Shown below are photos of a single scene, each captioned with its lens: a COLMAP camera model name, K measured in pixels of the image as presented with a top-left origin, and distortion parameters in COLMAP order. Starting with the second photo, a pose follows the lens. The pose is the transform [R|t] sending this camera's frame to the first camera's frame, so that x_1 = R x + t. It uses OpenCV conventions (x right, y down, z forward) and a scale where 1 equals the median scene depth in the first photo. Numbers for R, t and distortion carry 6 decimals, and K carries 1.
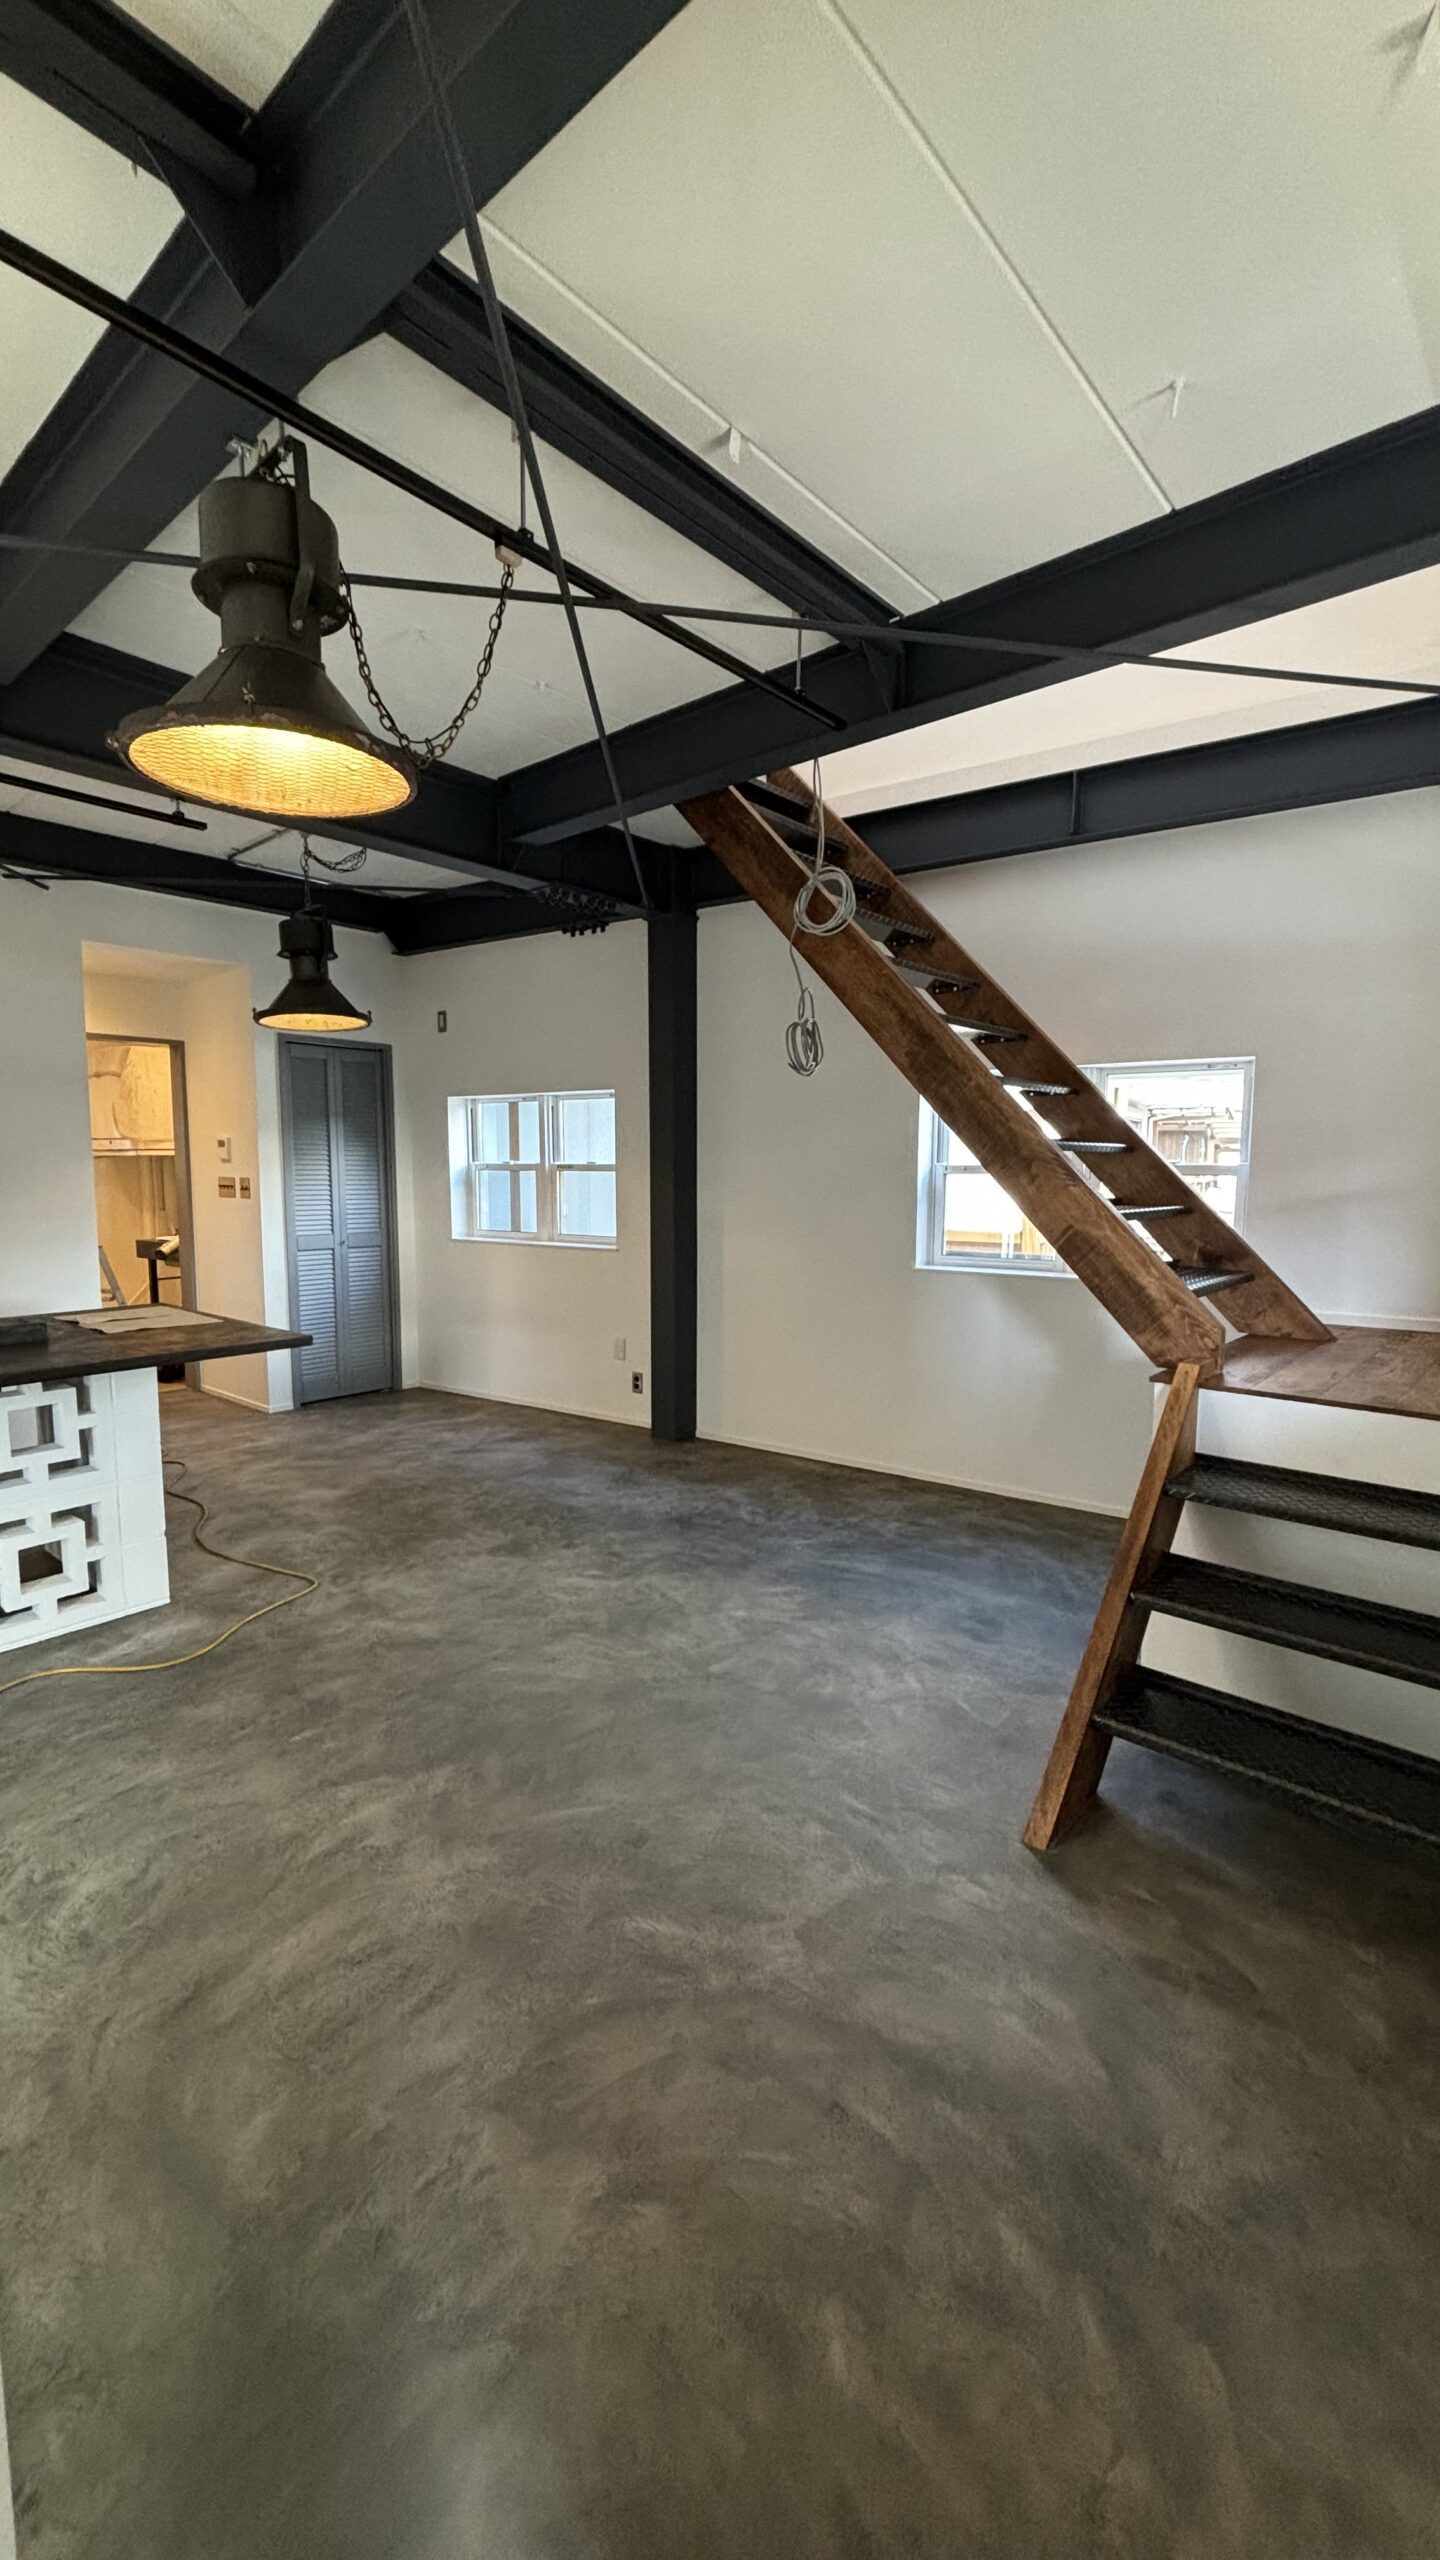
lens RADIAL K [[1028.6, 0, 714.1], [0, 1028.6, 1283.0], [0, 0, 1]] dist [0.009526, -0.001094]
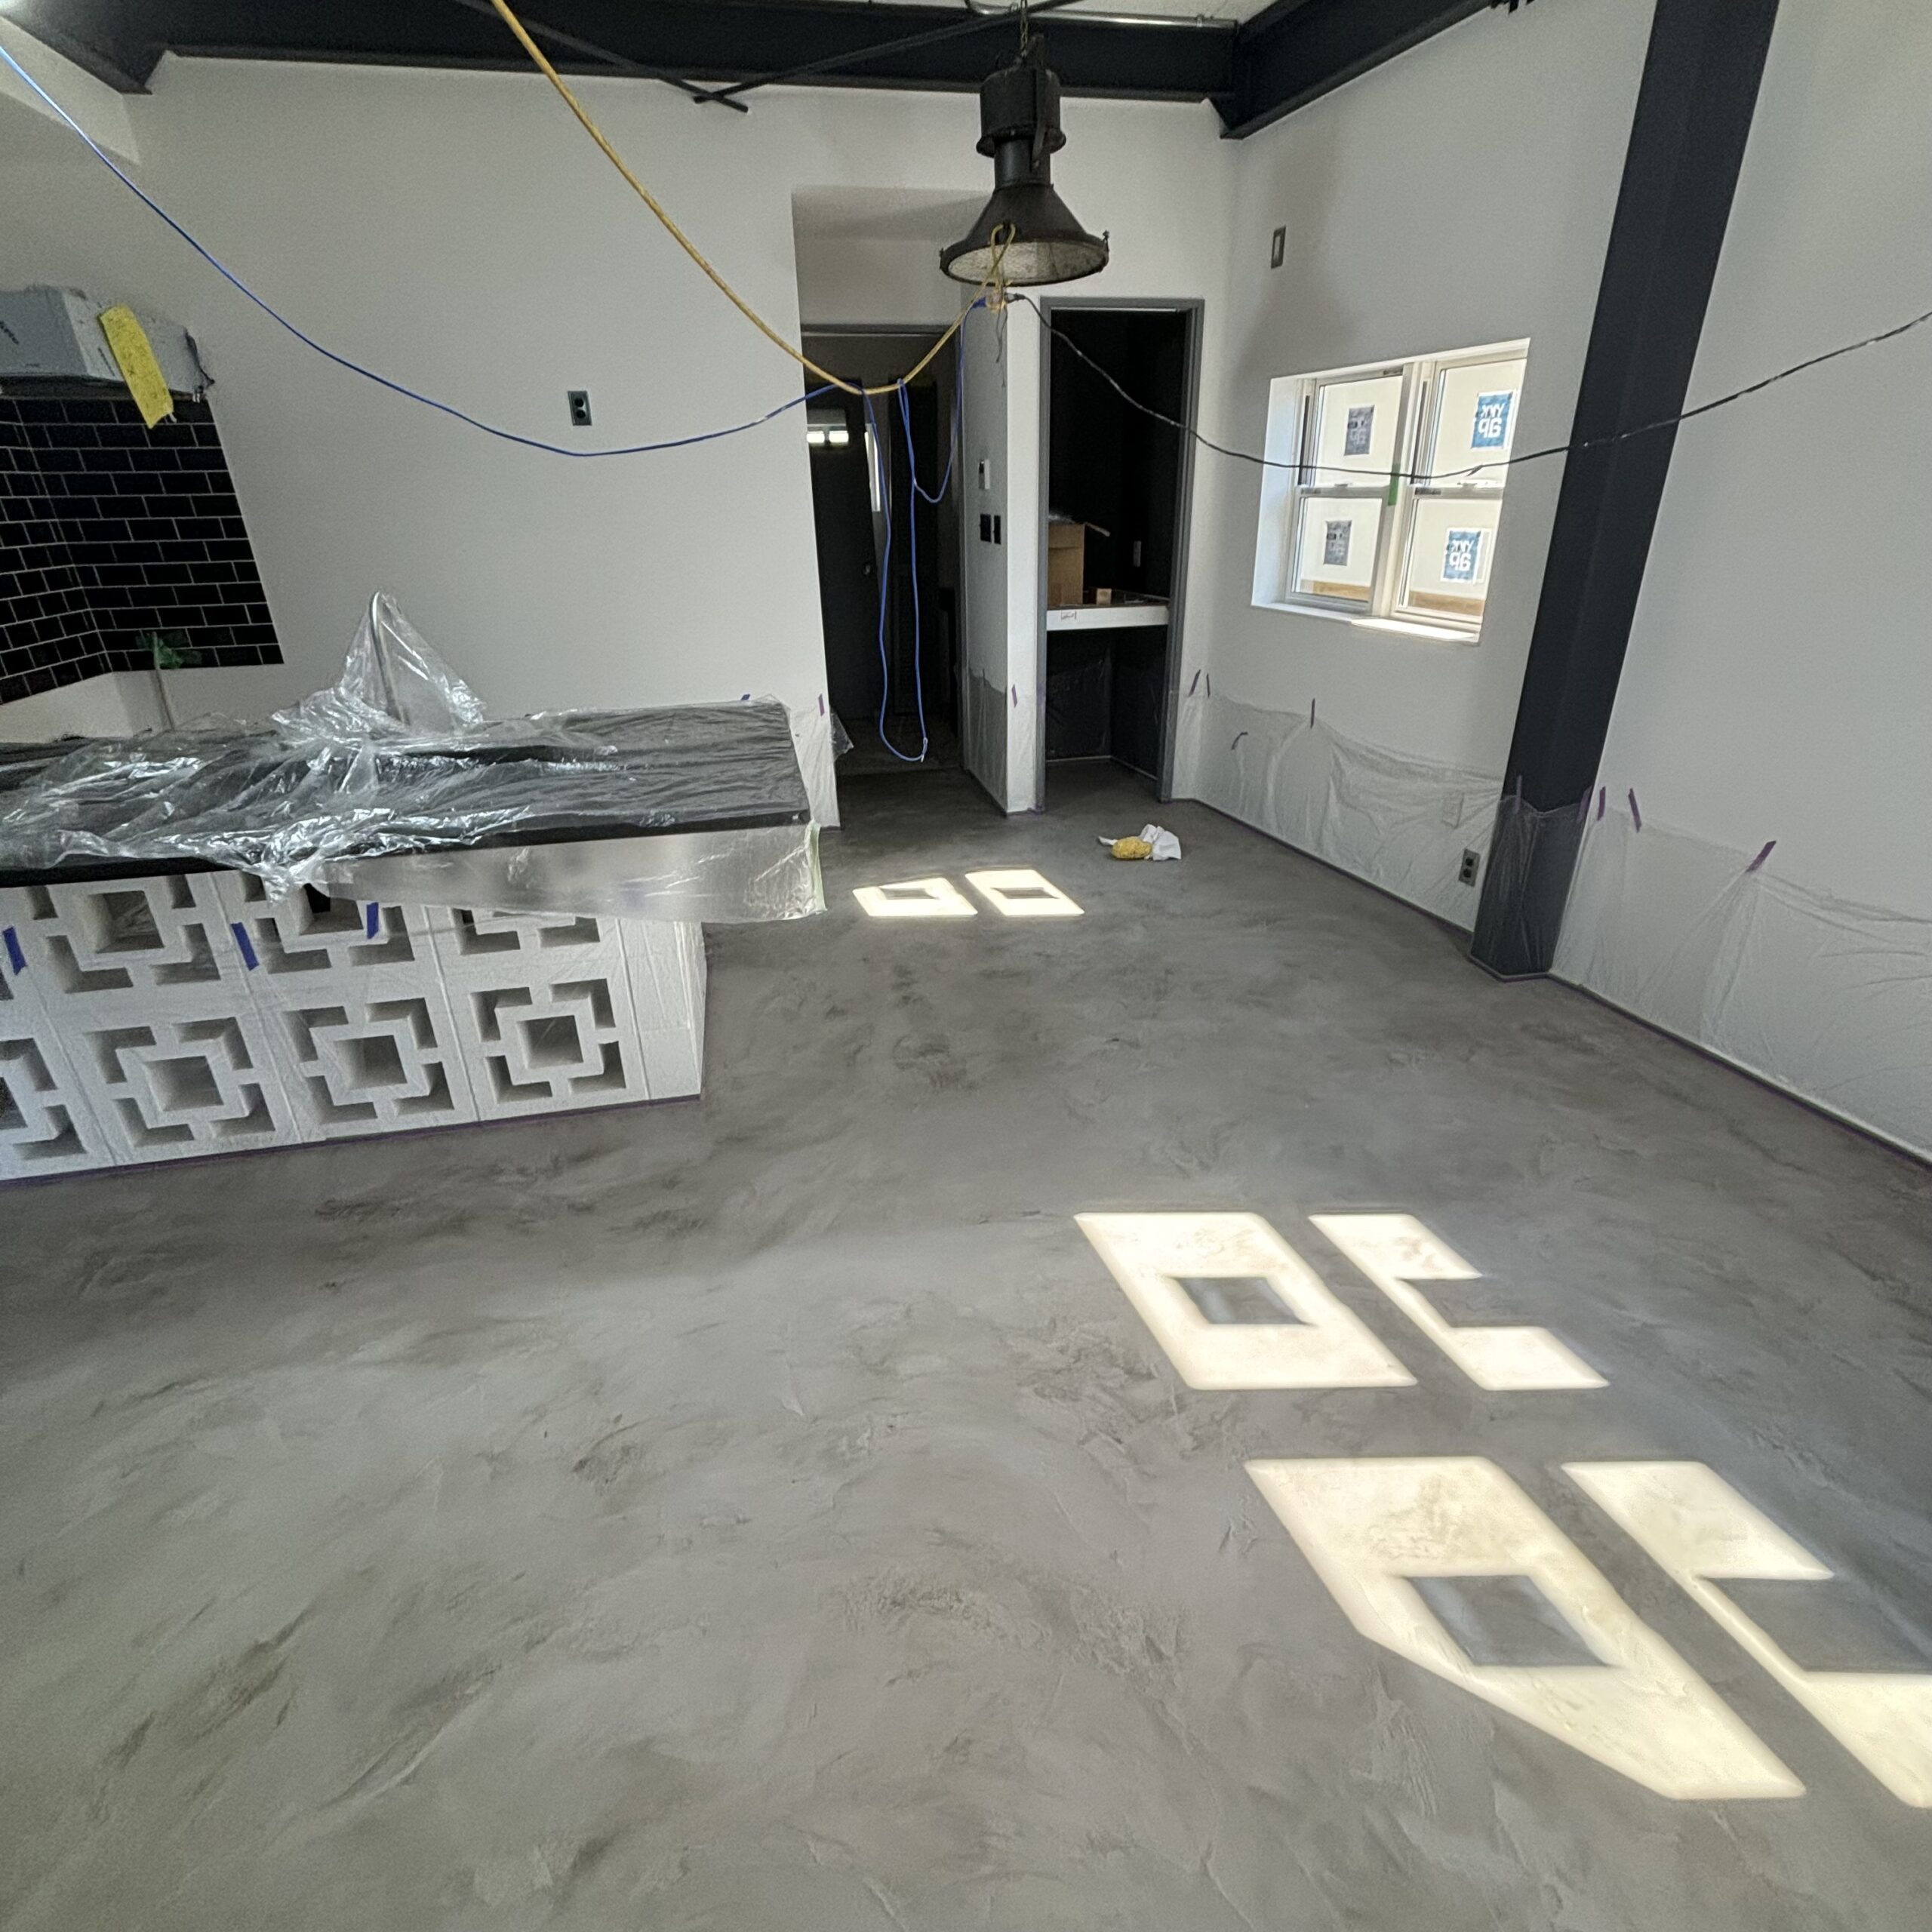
lens RADIAL K [[1040.8, 0, 960.0], [0, 1040.8, 949.6], [0, 0, 1]] dist [0.004472, -0.001208]
pose [[0.805582, 0.227137, -0.547217, 0.052024], [-0.046071, 0.944816, 0.324346, -0.073991], [0.590691, -0.236076, 0.771591, 0.484837]]
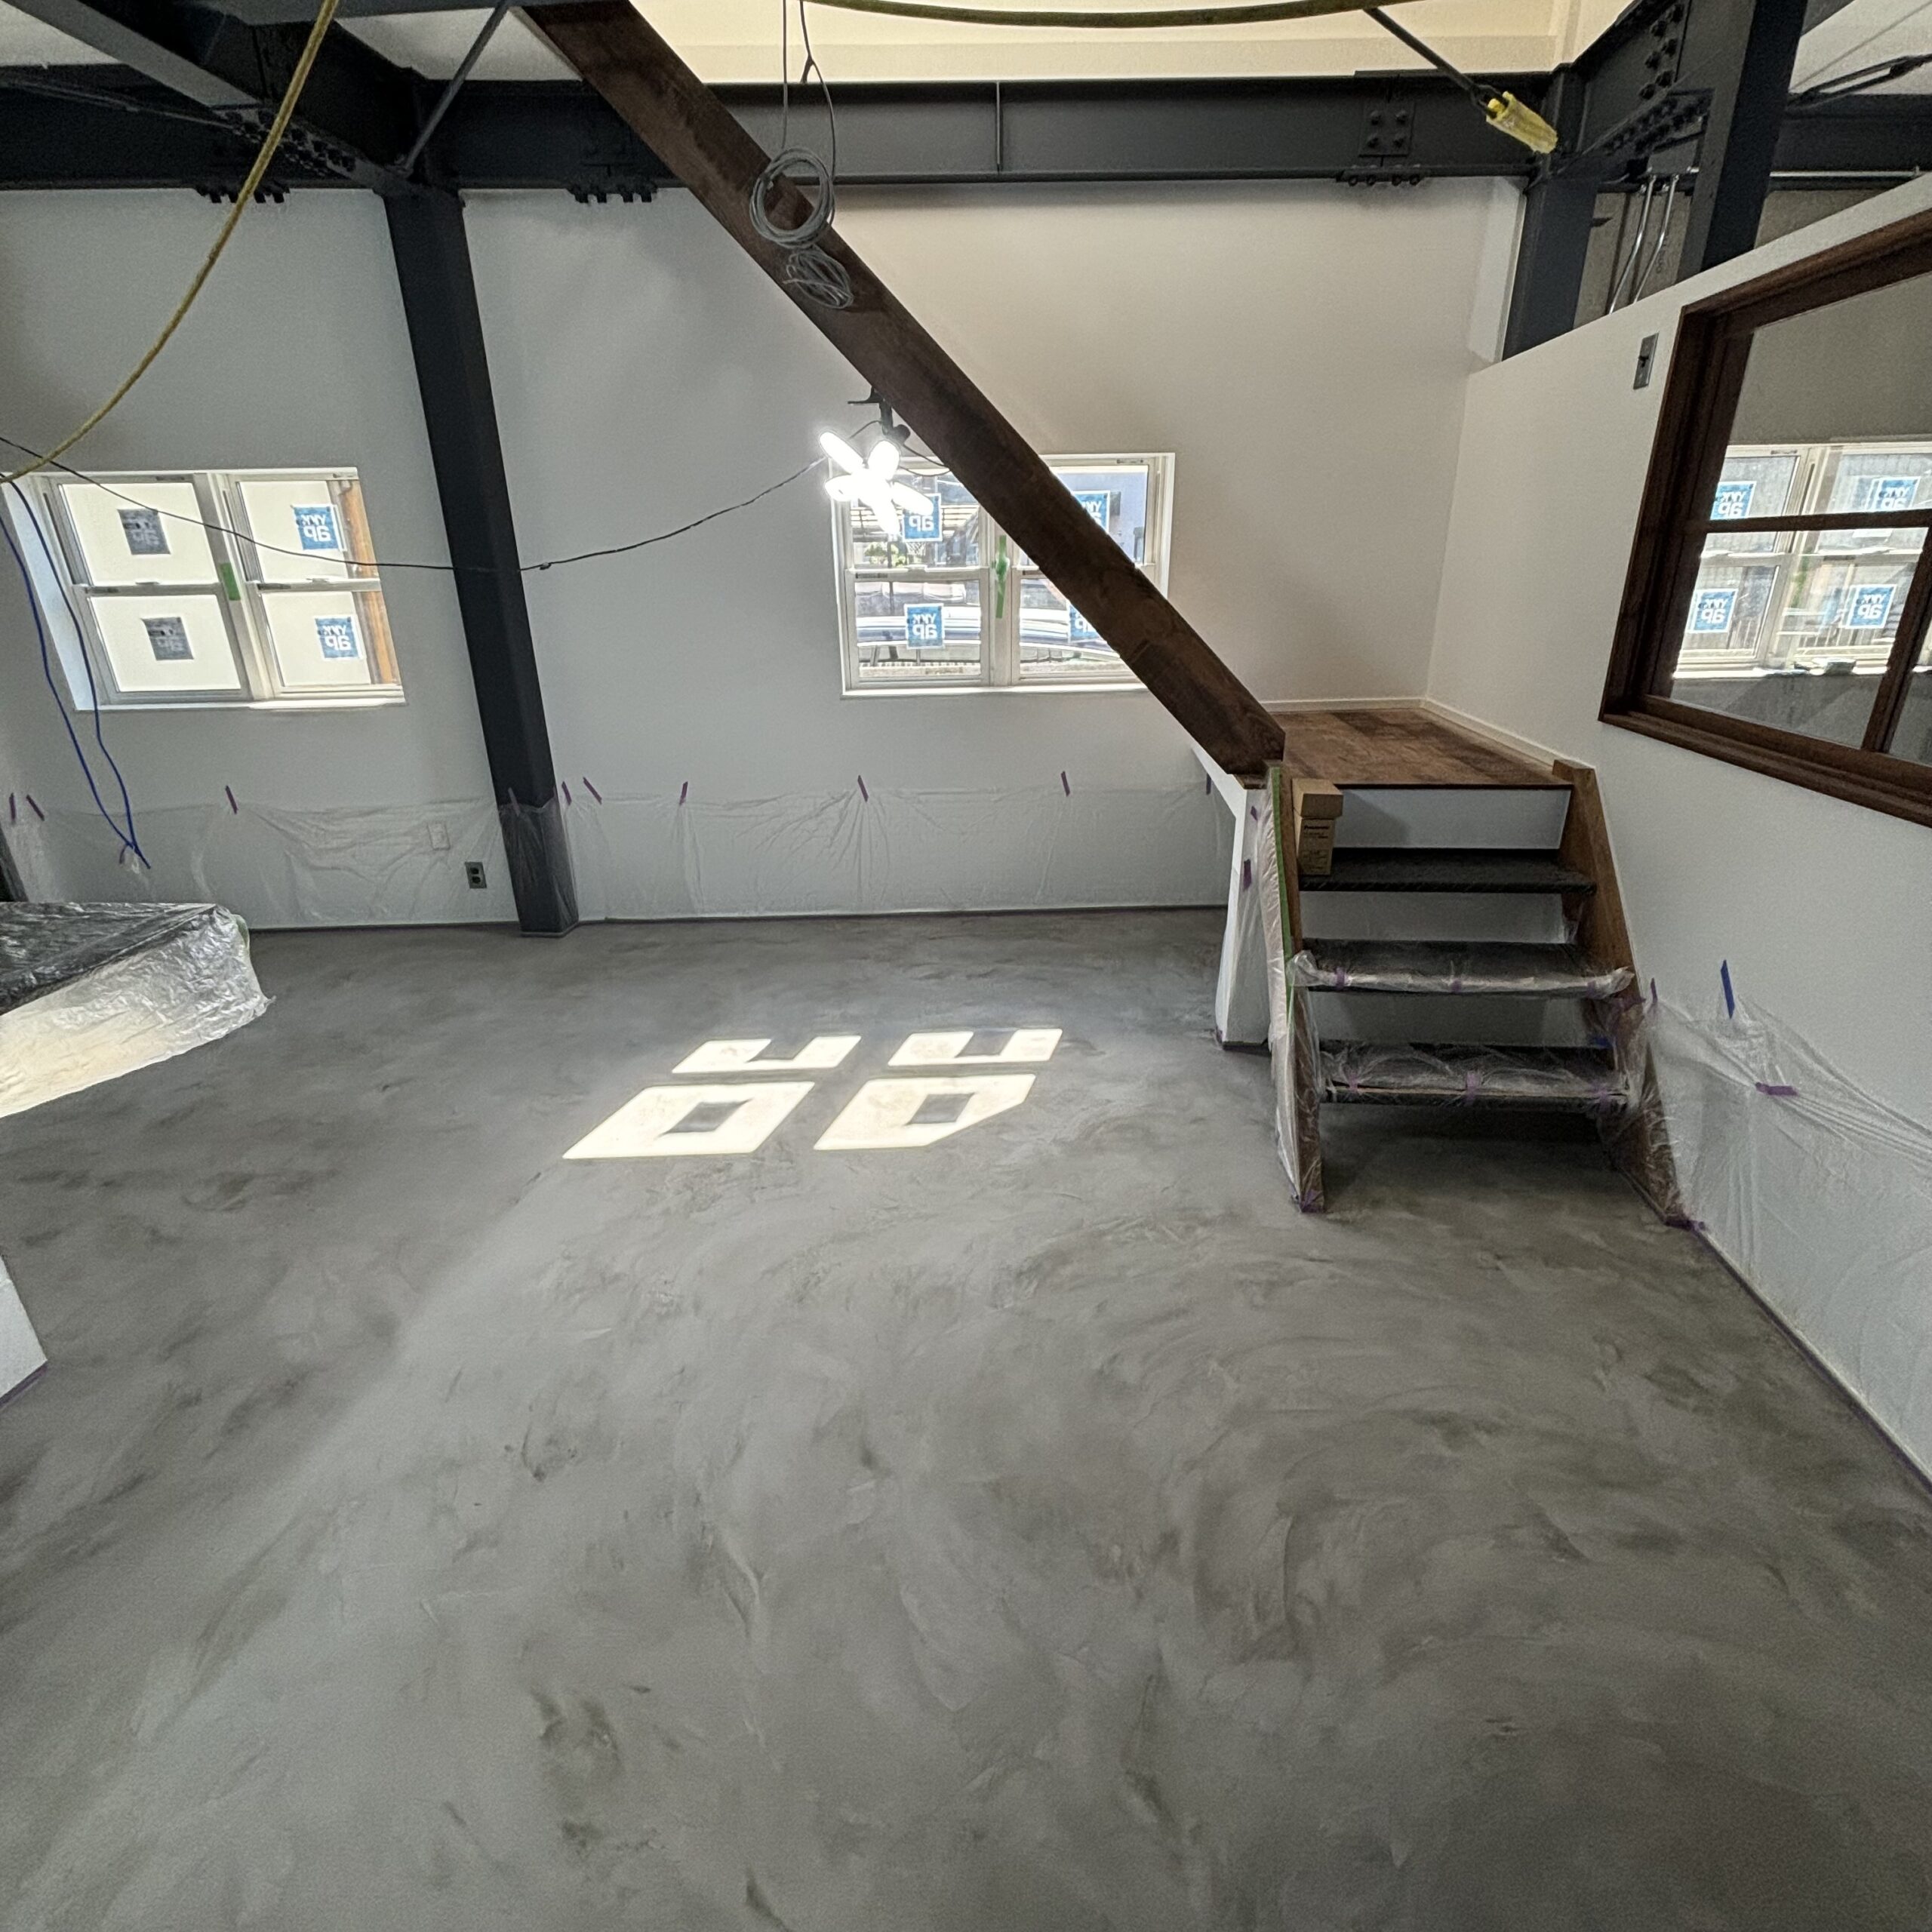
lens RADIAL K [[1040.8, 0, 949.6], [0, 1040.8, 964.7], [0, 0, 1]] dist [0.004472, -0.001208]
pose [[0.808831, -0.232605, 0.540081, -0.351396], [0.087100, 0.955699, 0.281165, -0.047362], [-0.581555, -0.180374, 0.793259, 0.224438]]
